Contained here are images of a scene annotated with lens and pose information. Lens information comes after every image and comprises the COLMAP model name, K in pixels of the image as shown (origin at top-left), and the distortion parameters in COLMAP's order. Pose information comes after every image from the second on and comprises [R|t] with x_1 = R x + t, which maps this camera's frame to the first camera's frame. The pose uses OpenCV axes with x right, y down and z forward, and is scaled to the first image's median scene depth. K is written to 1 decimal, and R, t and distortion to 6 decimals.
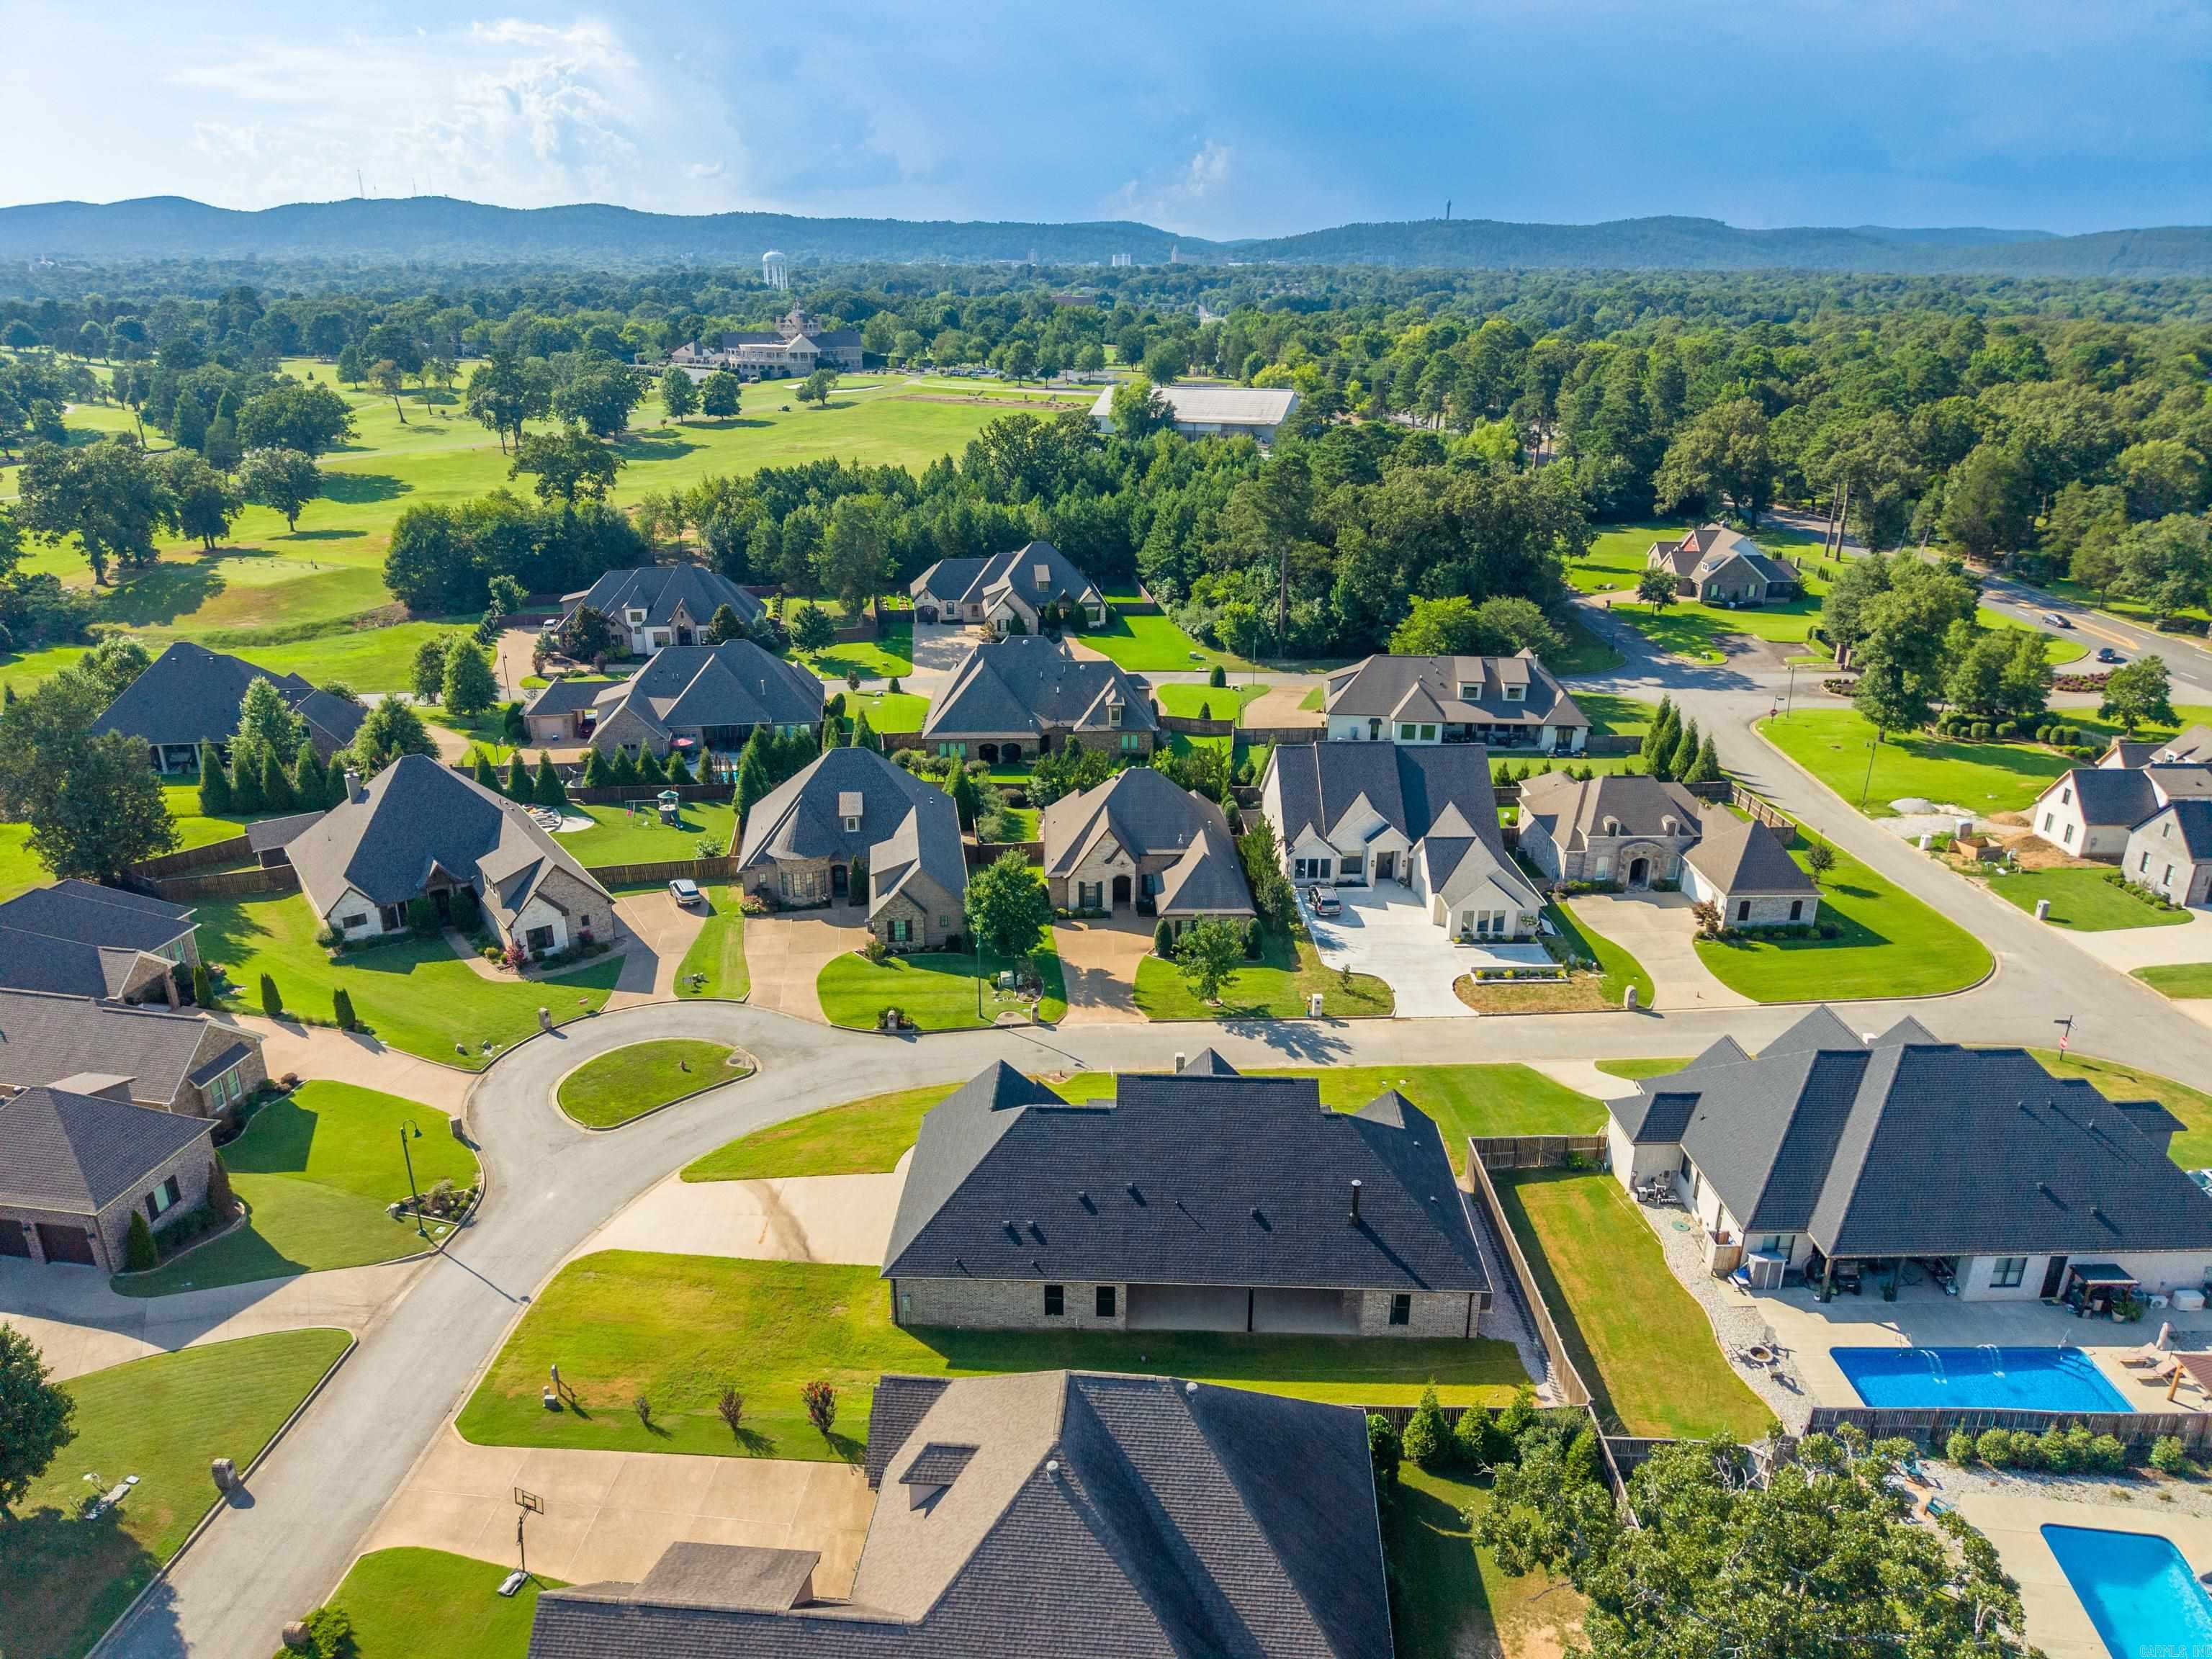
lens RADIAL K [[1486.6, 0, 1106.0], [0, 1486.6, 829.5], [0, 0, 1]] dist [0.060094, -0.069834]
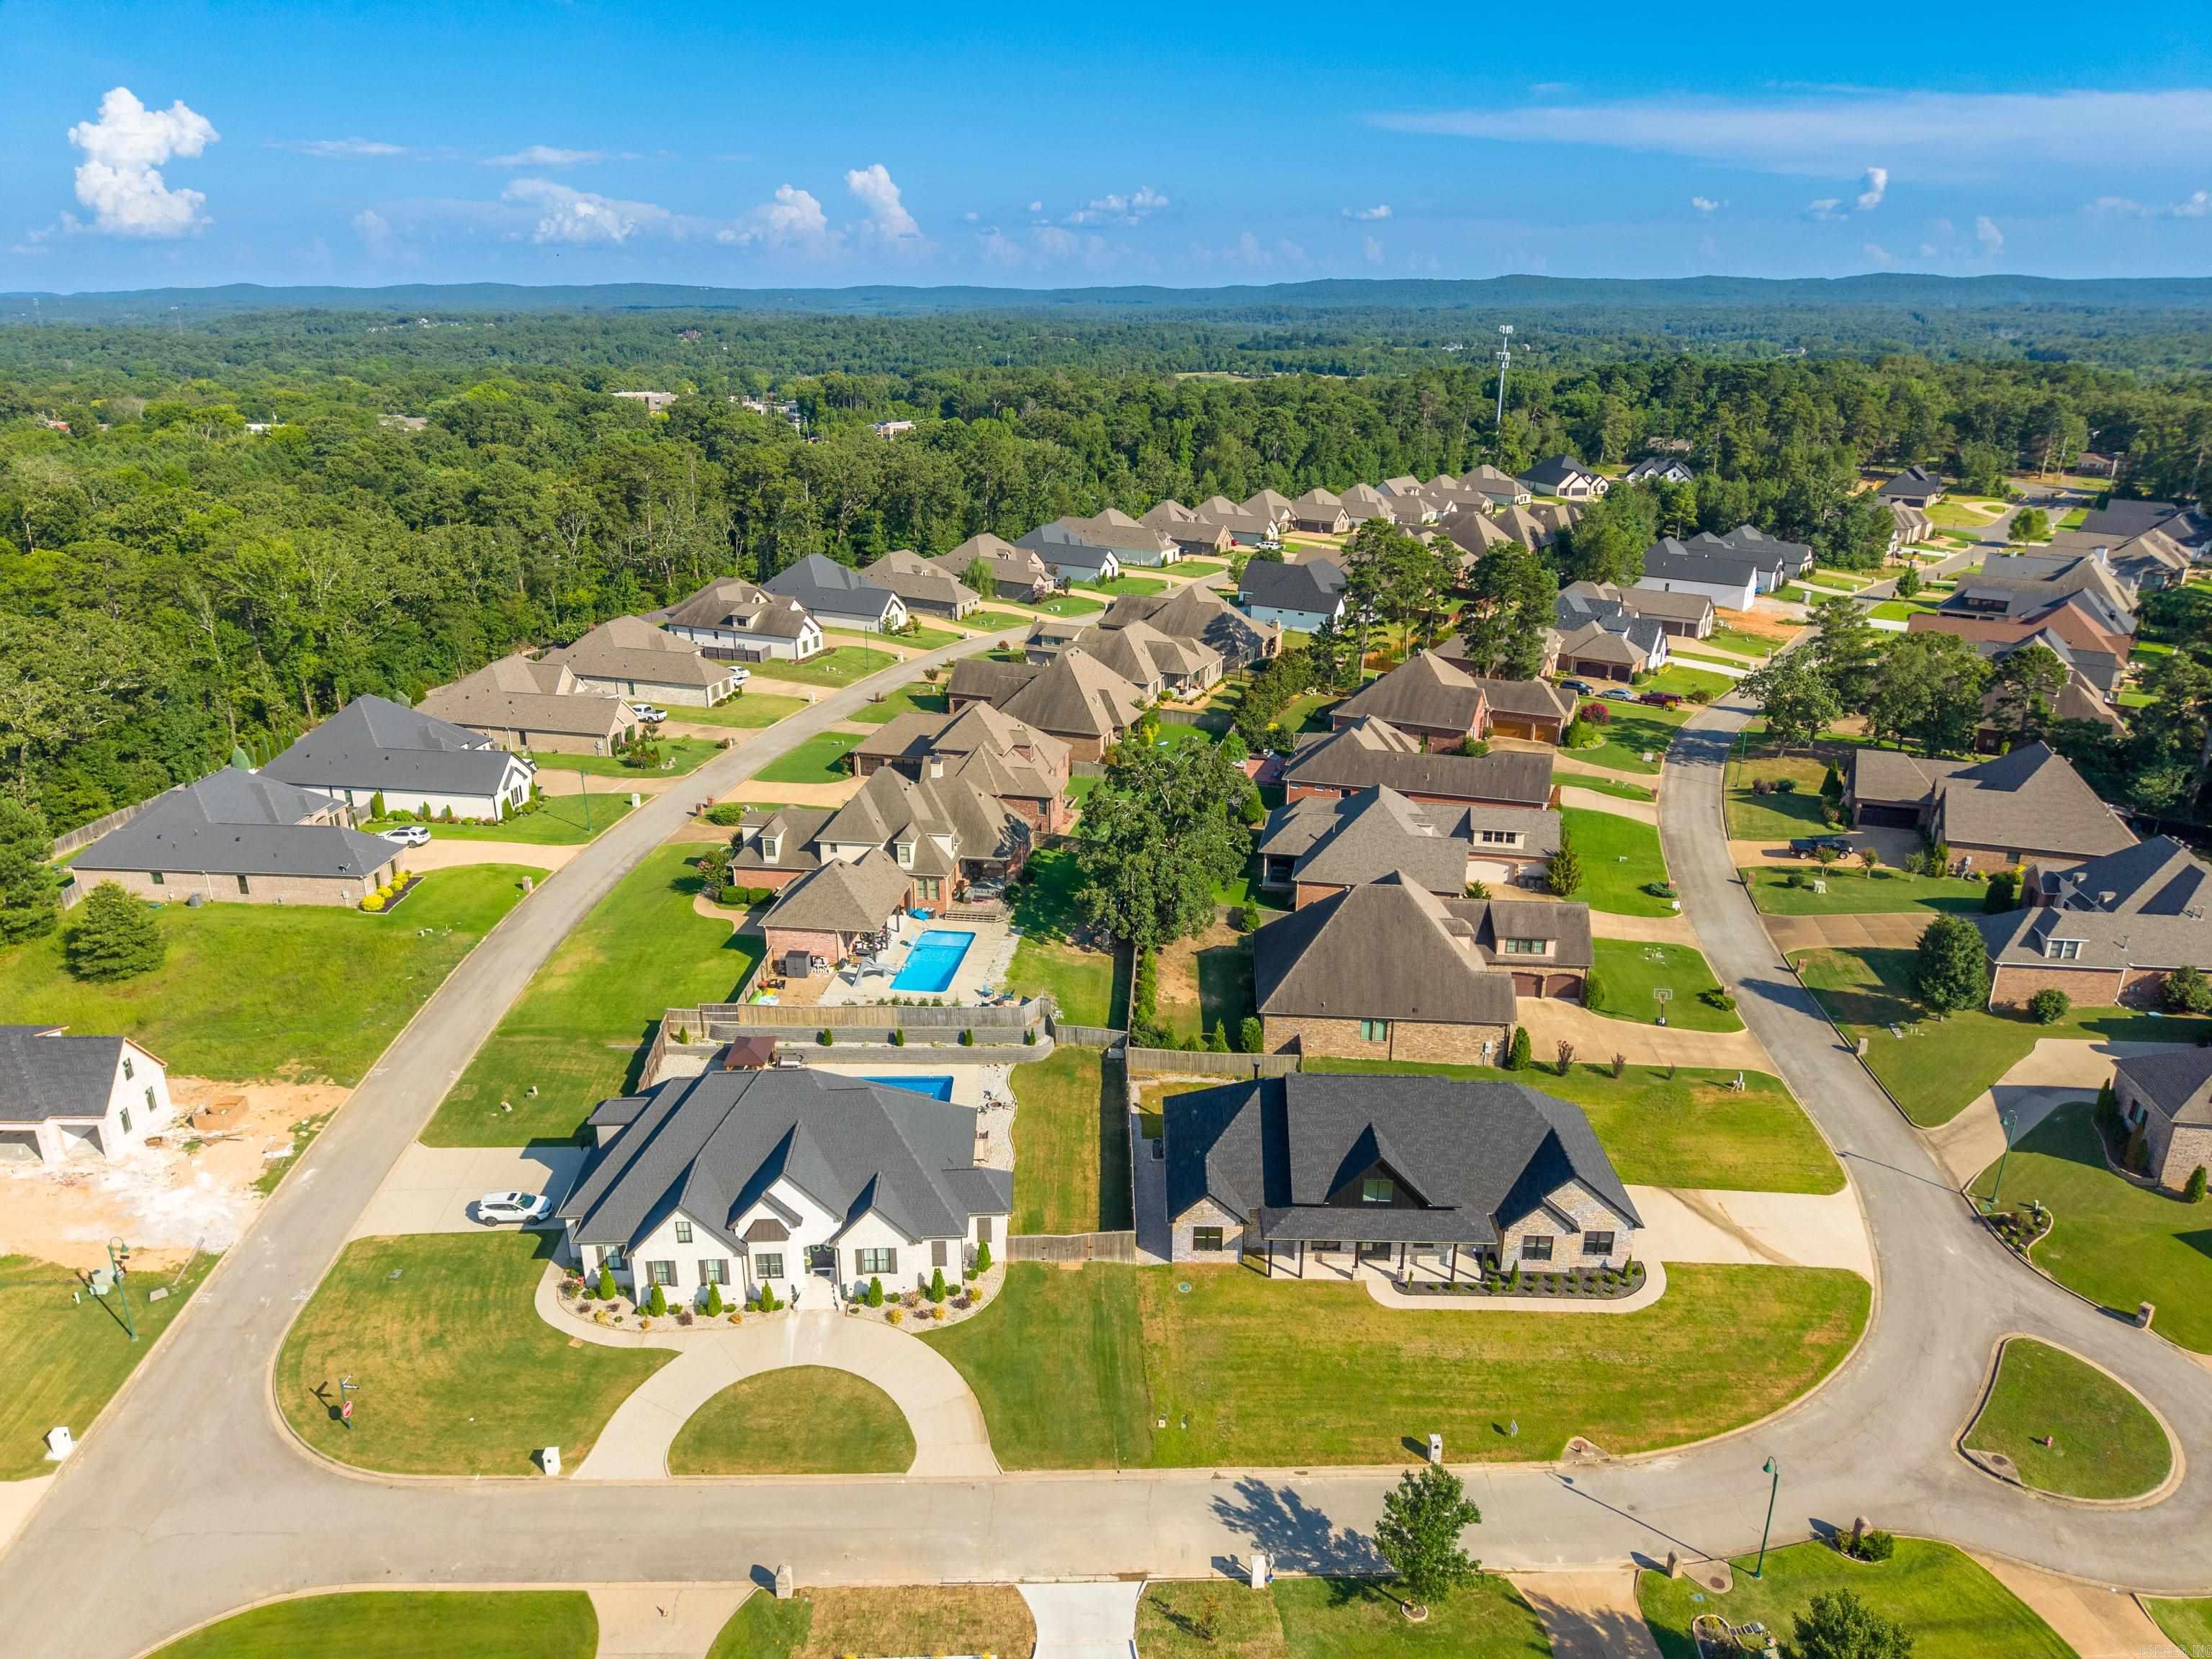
lens RADIAL K [[1461.2, 0, 1097.7], [0, 1461.2, 903.4], [0, 0, 1]] dist [0.050237, -0.056036]
pose [[-0.999992, 0.003601, -0.002006, 0.178936], [0.001252, 0.728964, 0.684551, -0.464689], [0.003928, 0.684542, -0.728963, 1.067813]]
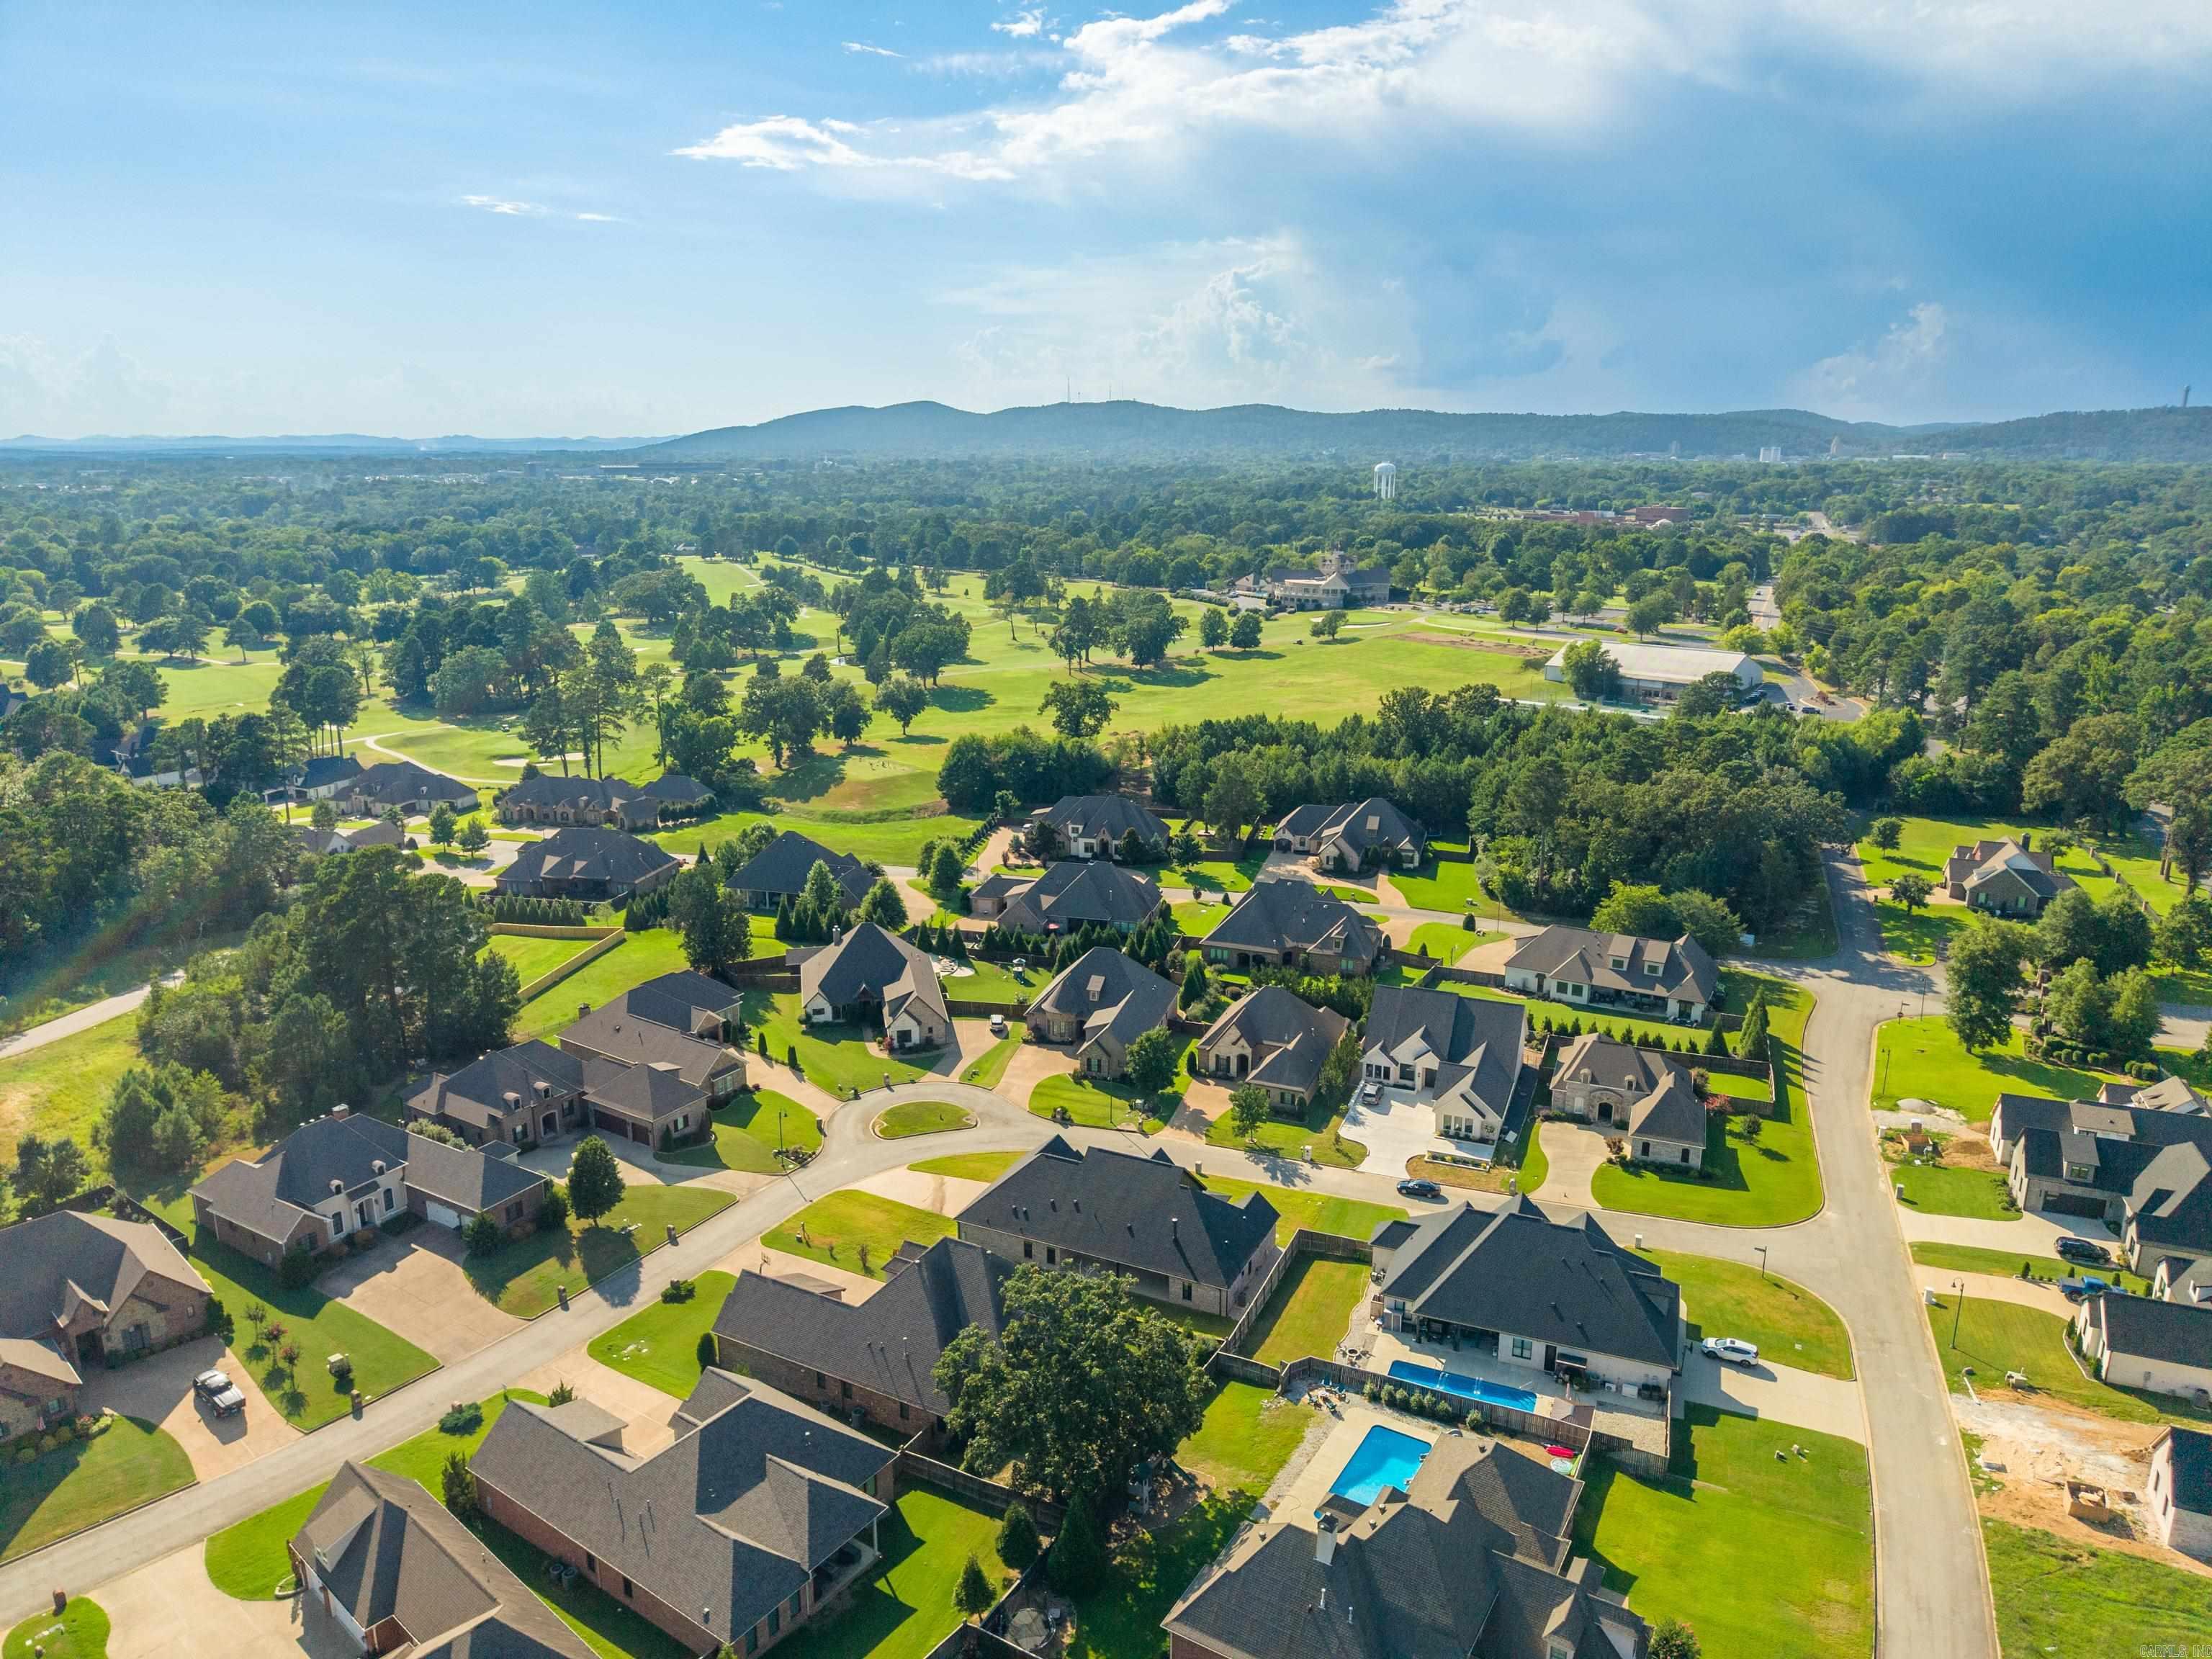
lens RADIAL K [[1483.2, 0, 1097.8], [0, 1483.2, 827.3], [0, 0, 1]] dist [0.166174, -0.368562]
pose [[0.915573, 0.097407, -0.390177, 0.439540], [-0.140482, 0.986568, -0.083355, -0.049866], [0.376817, 0.131130, 0.916959, -0.496415]]
